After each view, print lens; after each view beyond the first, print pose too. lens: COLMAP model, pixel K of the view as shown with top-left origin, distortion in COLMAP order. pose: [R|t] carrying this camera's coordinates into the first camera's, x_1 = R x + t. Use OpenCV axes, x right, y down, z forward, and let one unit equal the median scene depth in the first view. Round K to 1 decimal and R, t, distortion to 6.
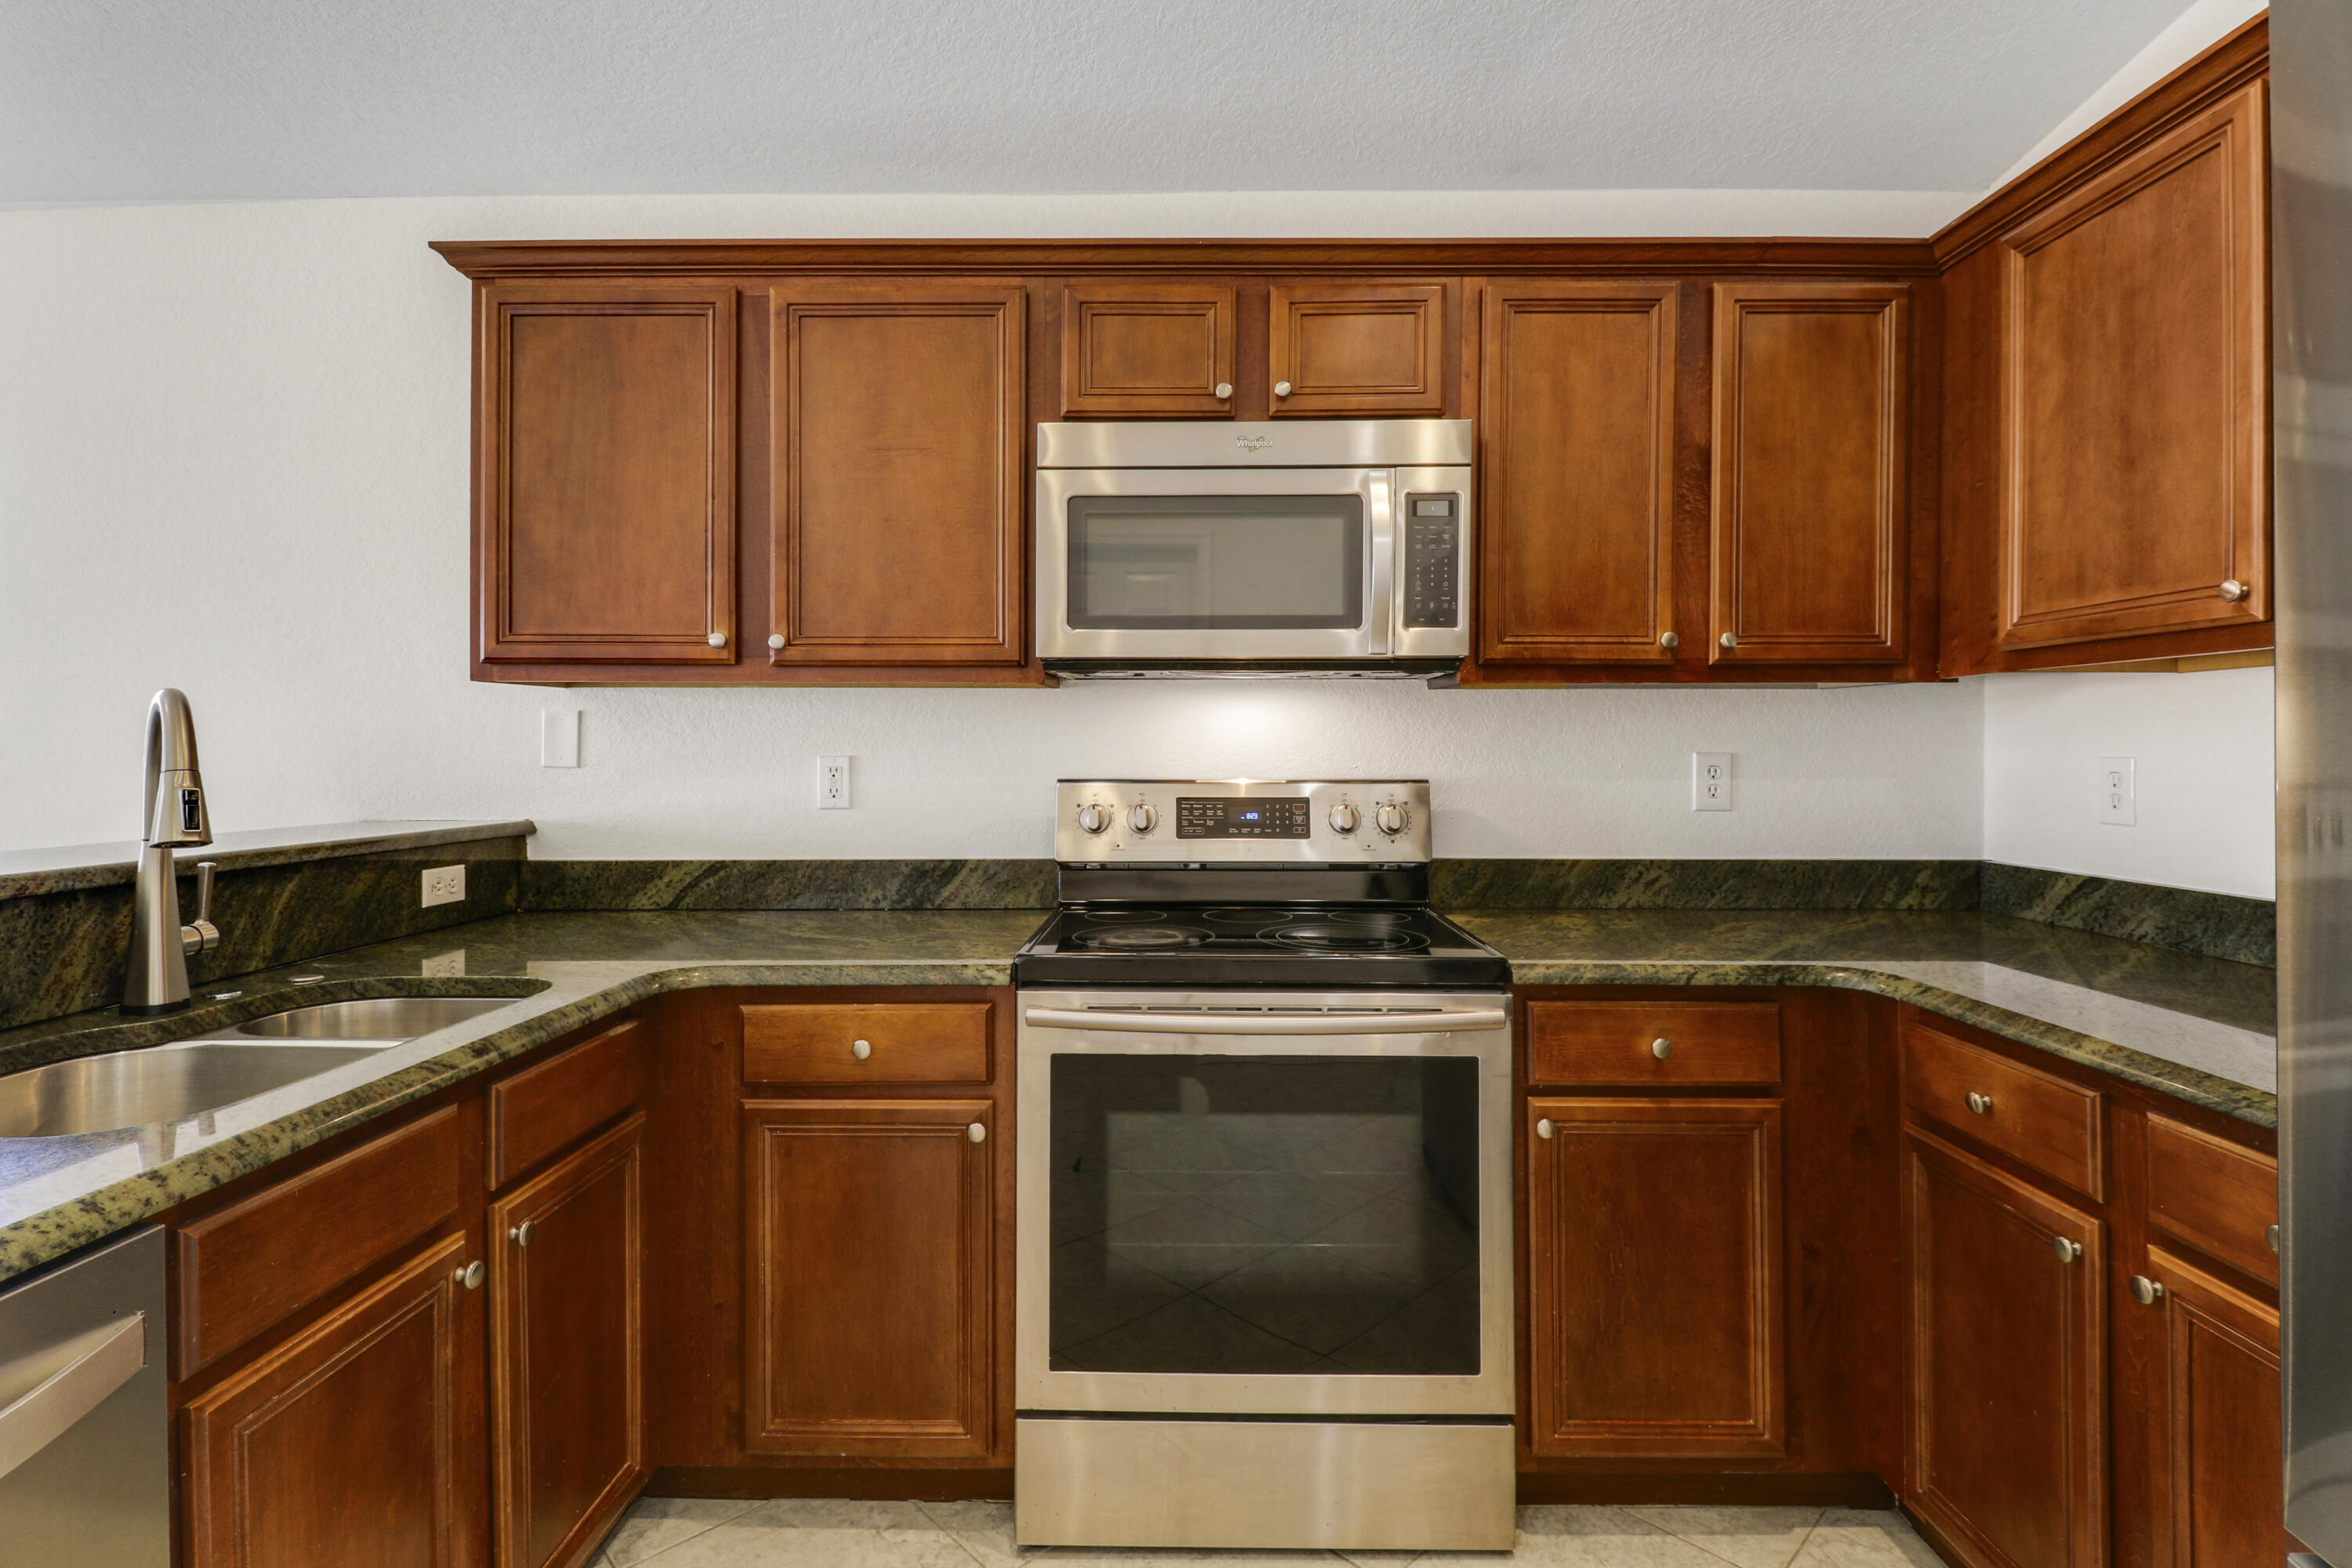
lens RADIAL K [[1101.3, 0, 1191.0], [0, 1101.3, 728.1], [0, 0, 1]] dist [0.008916, -0.016730]
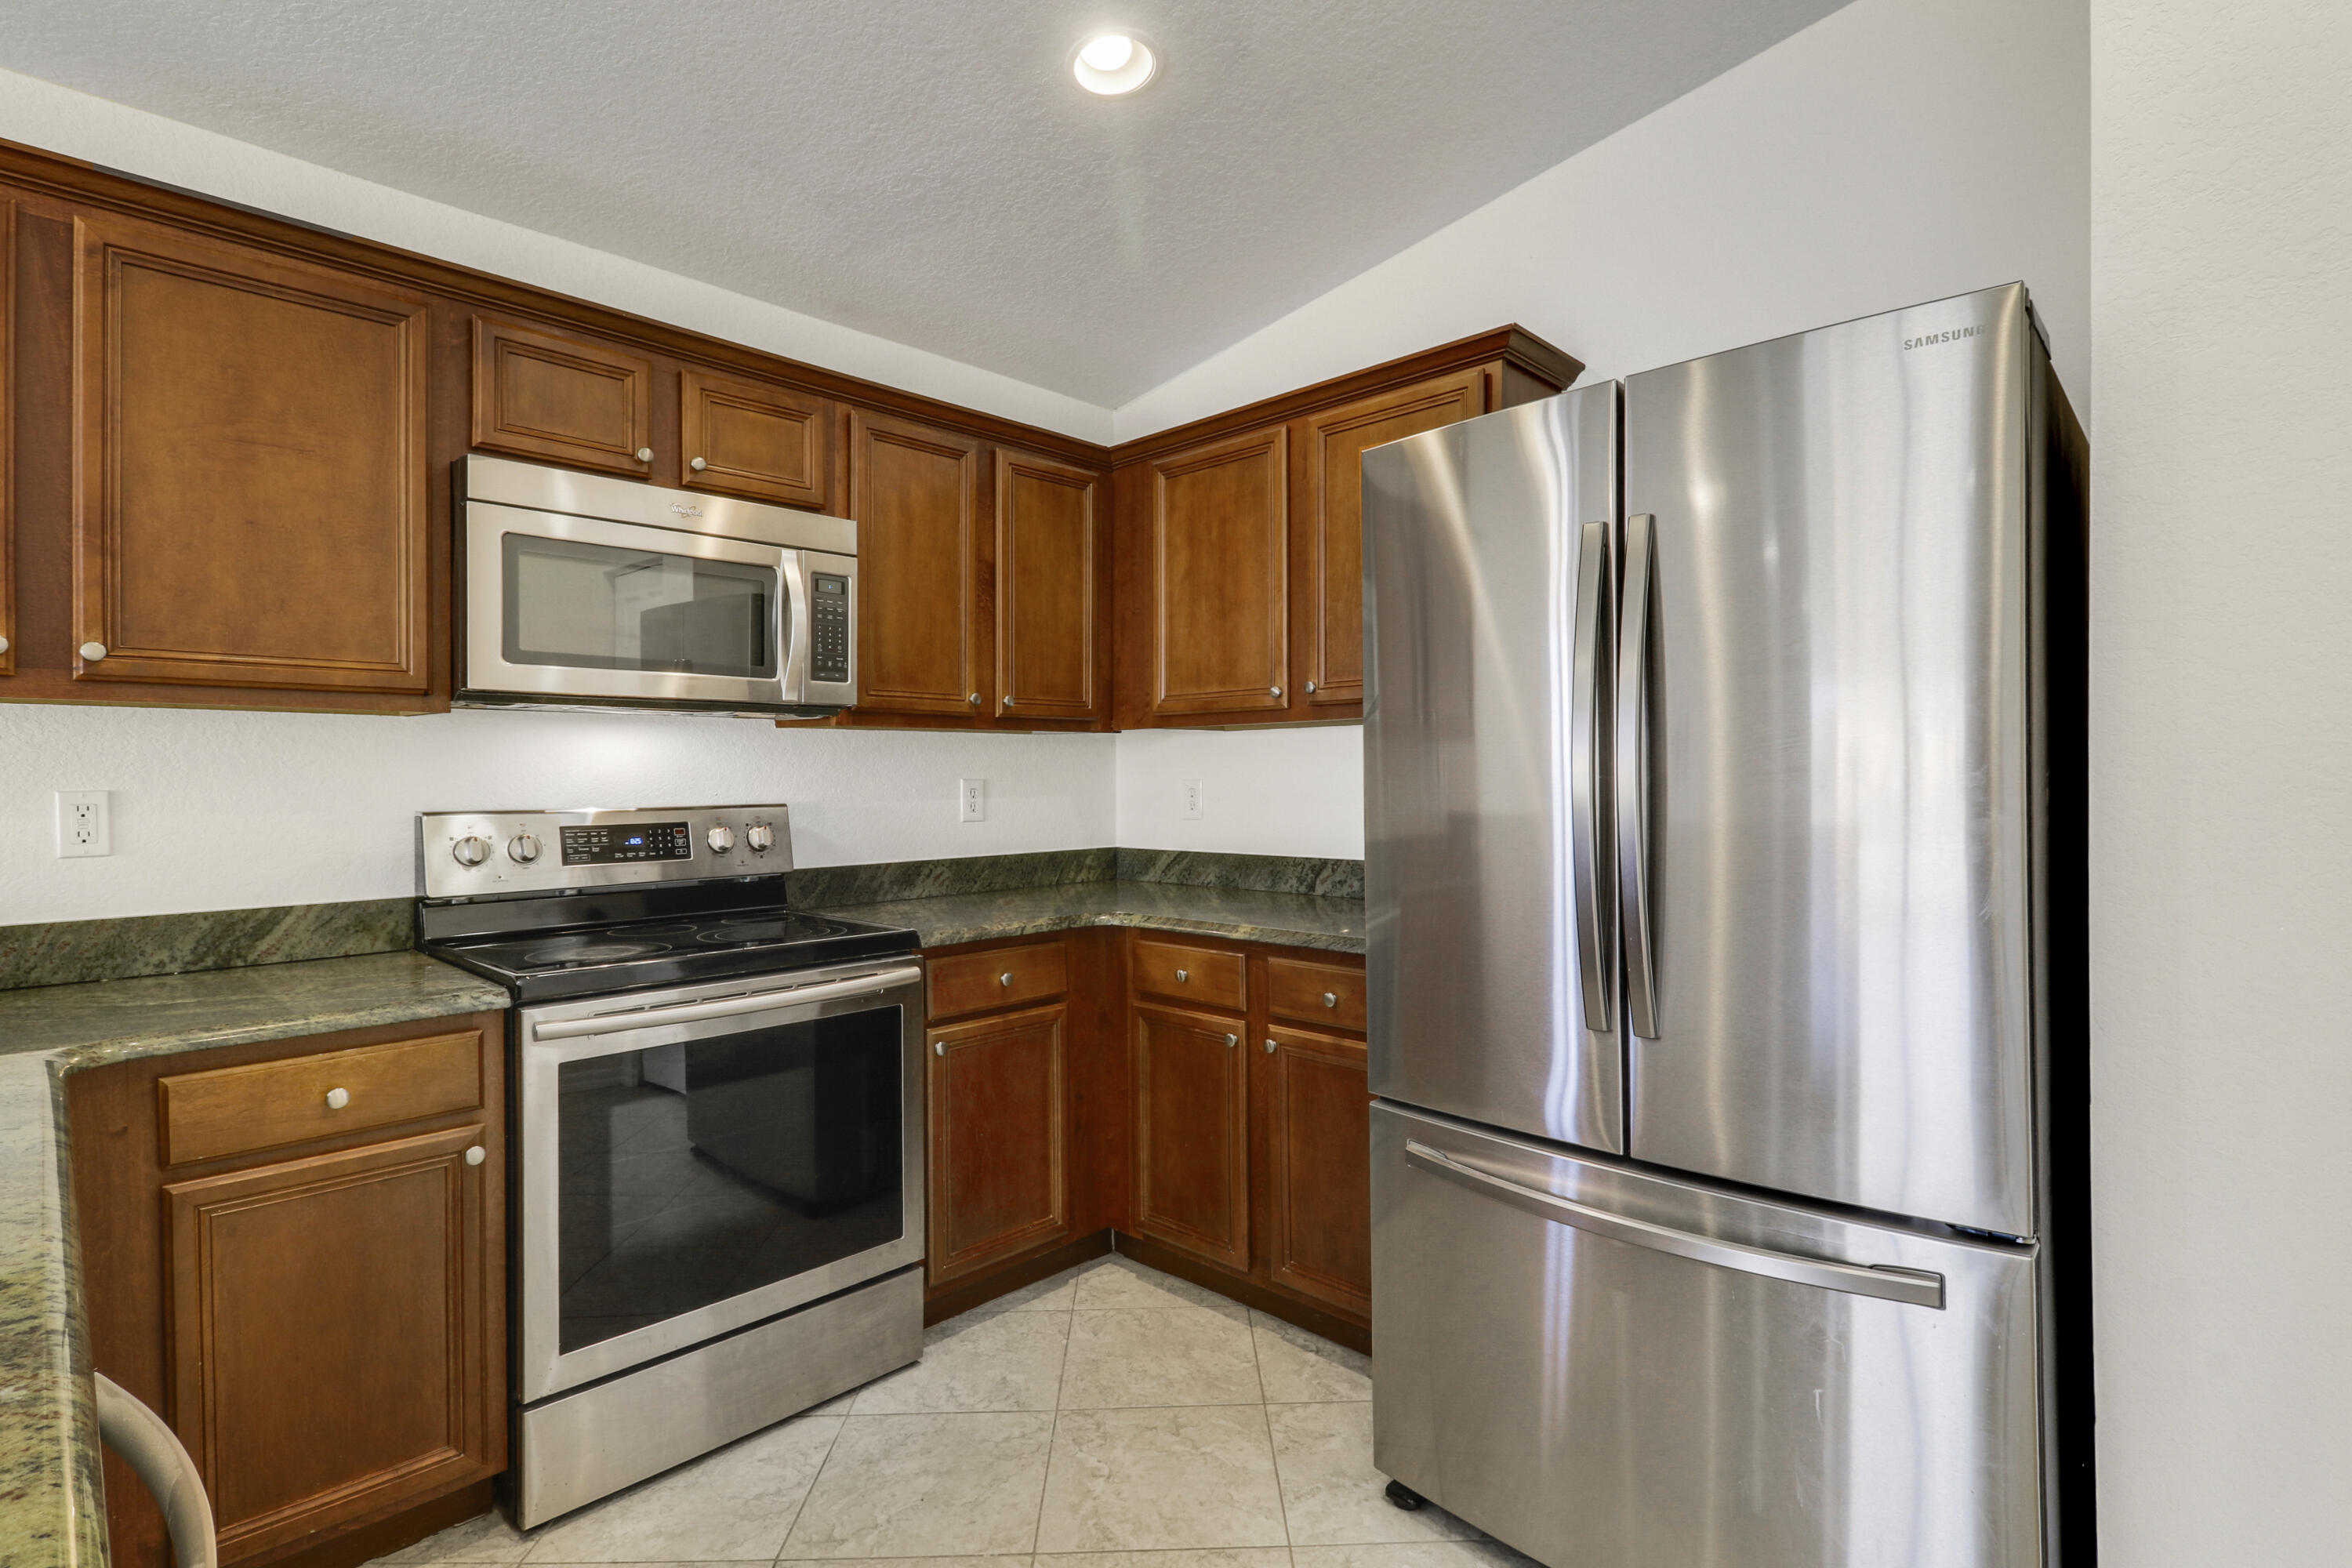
lens RADIAL K [[1128.7, 0, 1155.8], [0, 1128.7, 765.6], [0, 0, 1]] dist [0.000858, -0.000847]
pose [[0.690146, 0.000835, 0.723669, -0.456806], [-0.005760, 0.999974, 0.004339, -0.002584], [-0.723647, -0.007163, 0.690133, -0.159482]]
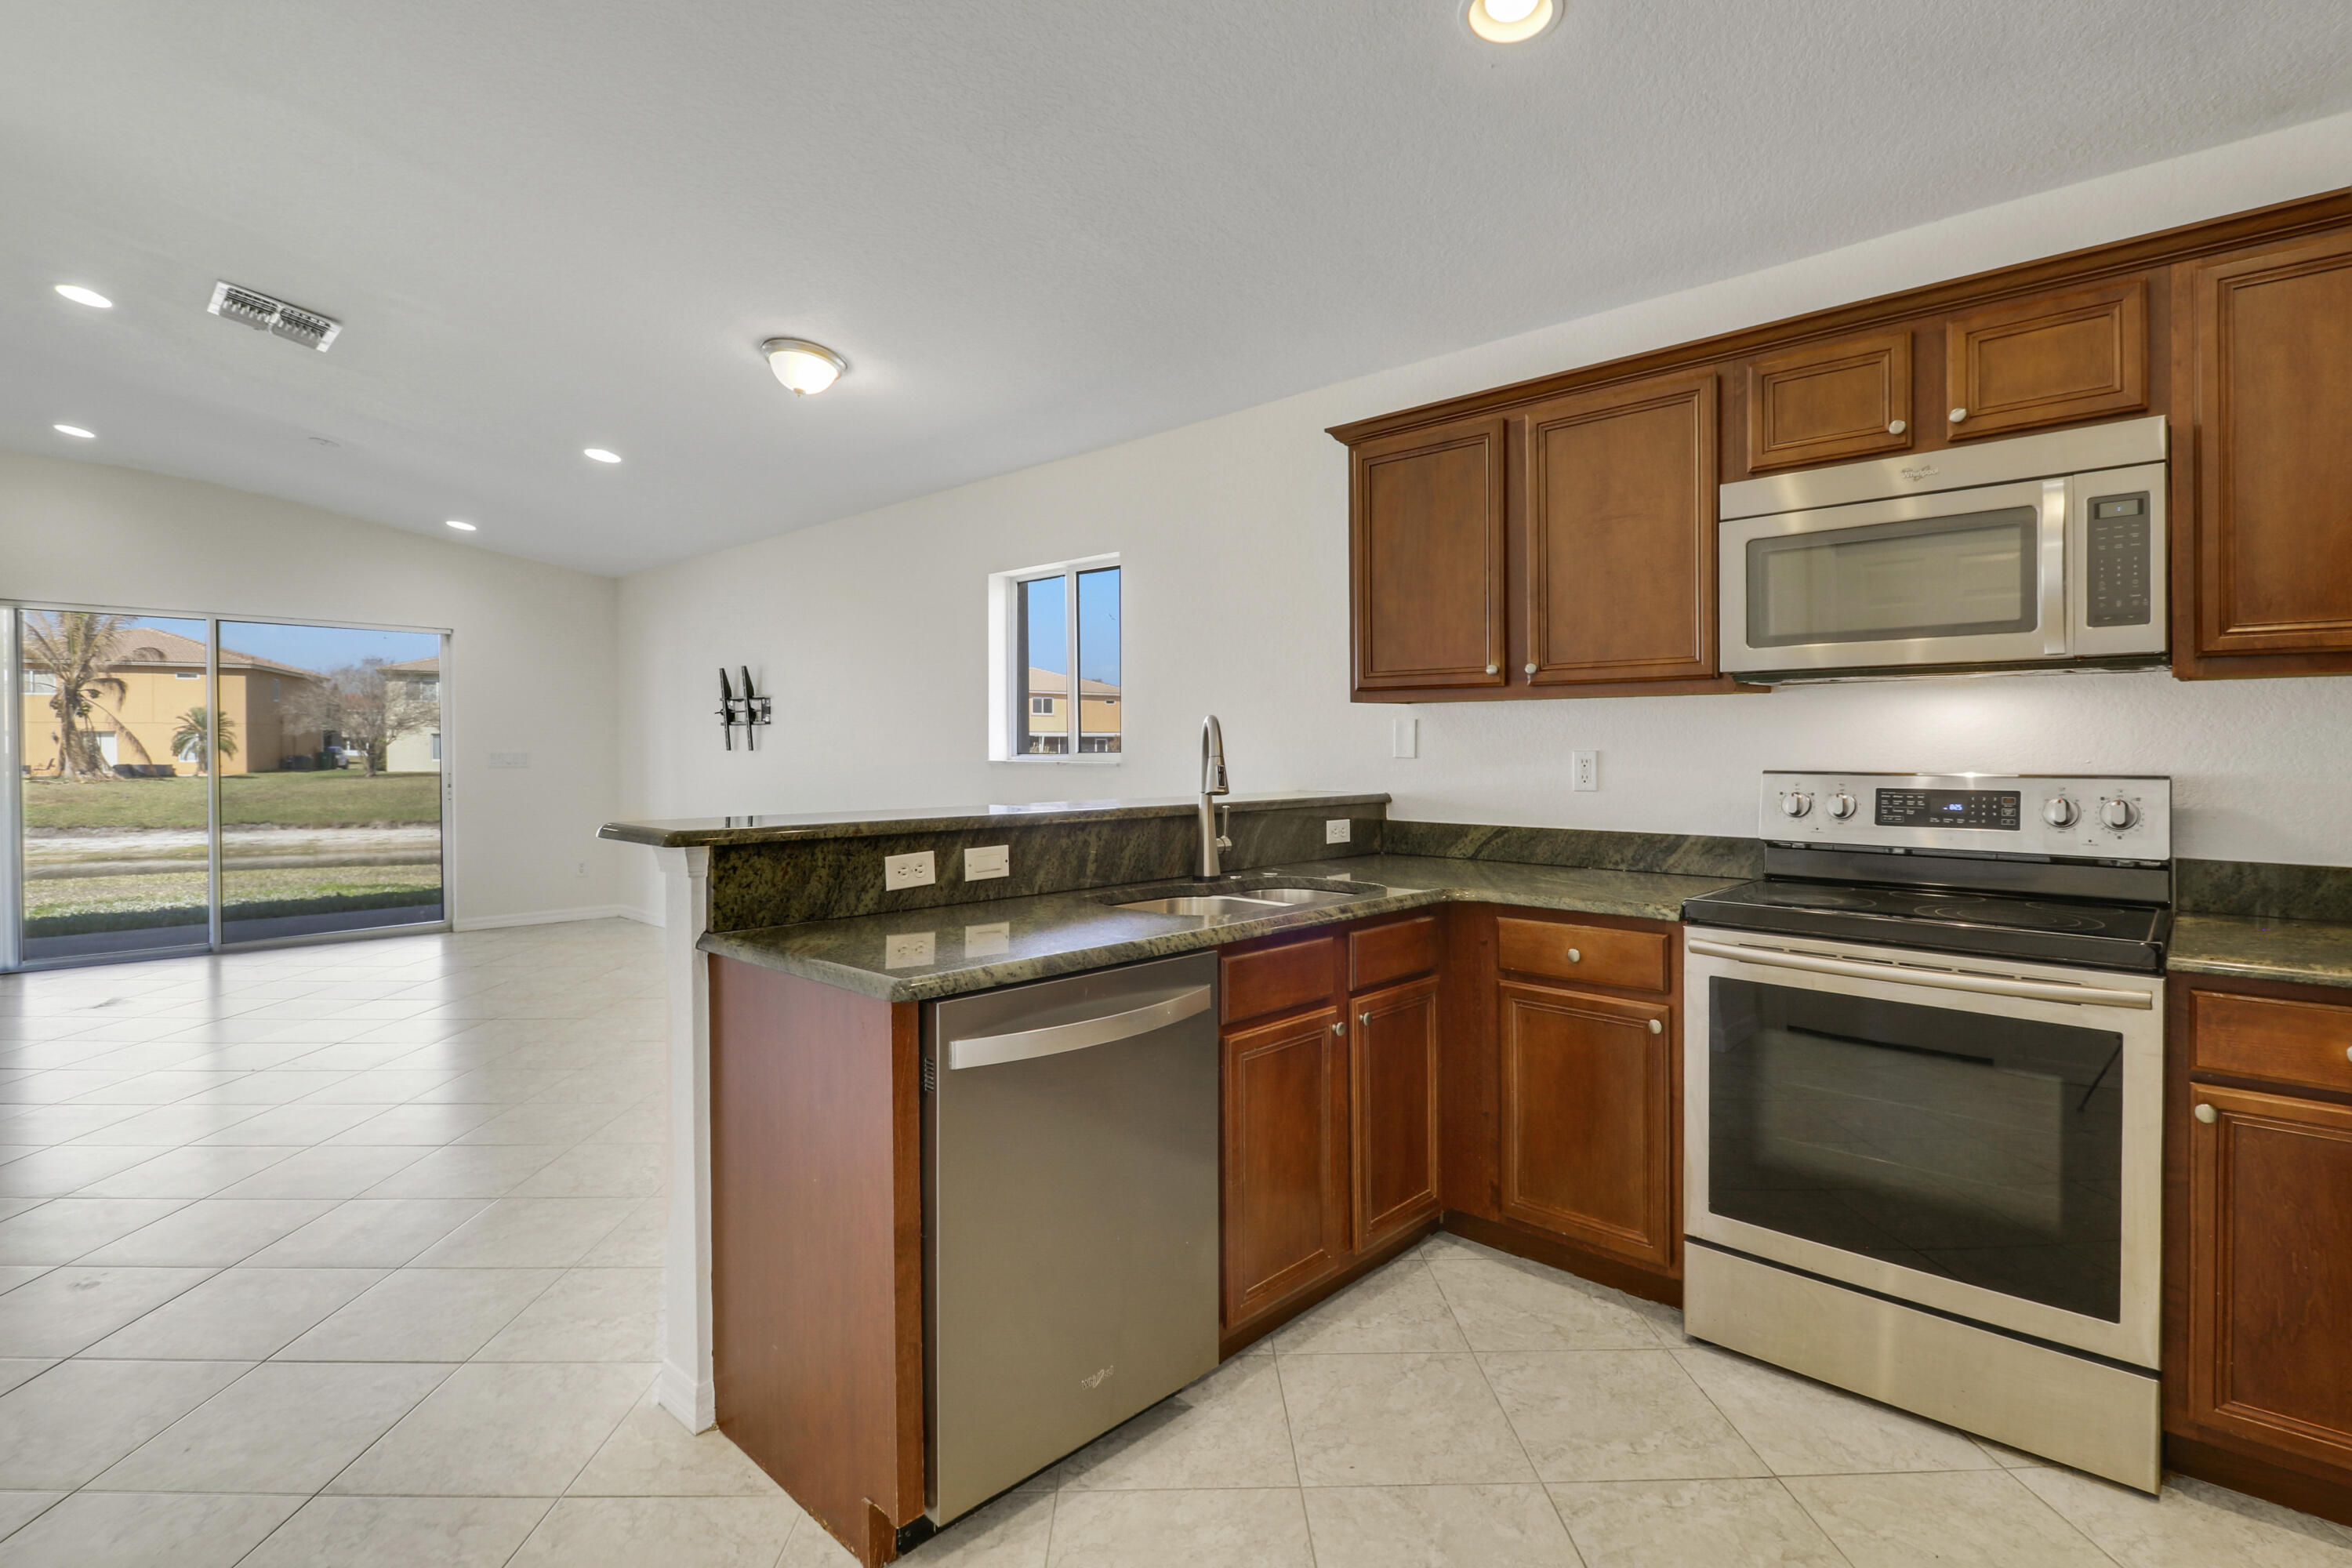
lens RADIAL K [[1107.4, 0, 1186.6], [0, 1107.4, 756.6], [0, 0, 1]] dist [-0.020700, 0.000380]
pose [[0.726217, 0.004672, -0.687450, 0.282974], [0.014900, 0.999635, 0.022534, -0.005414], [0.687304, -0.026607, 0.725882, -0.334581]]
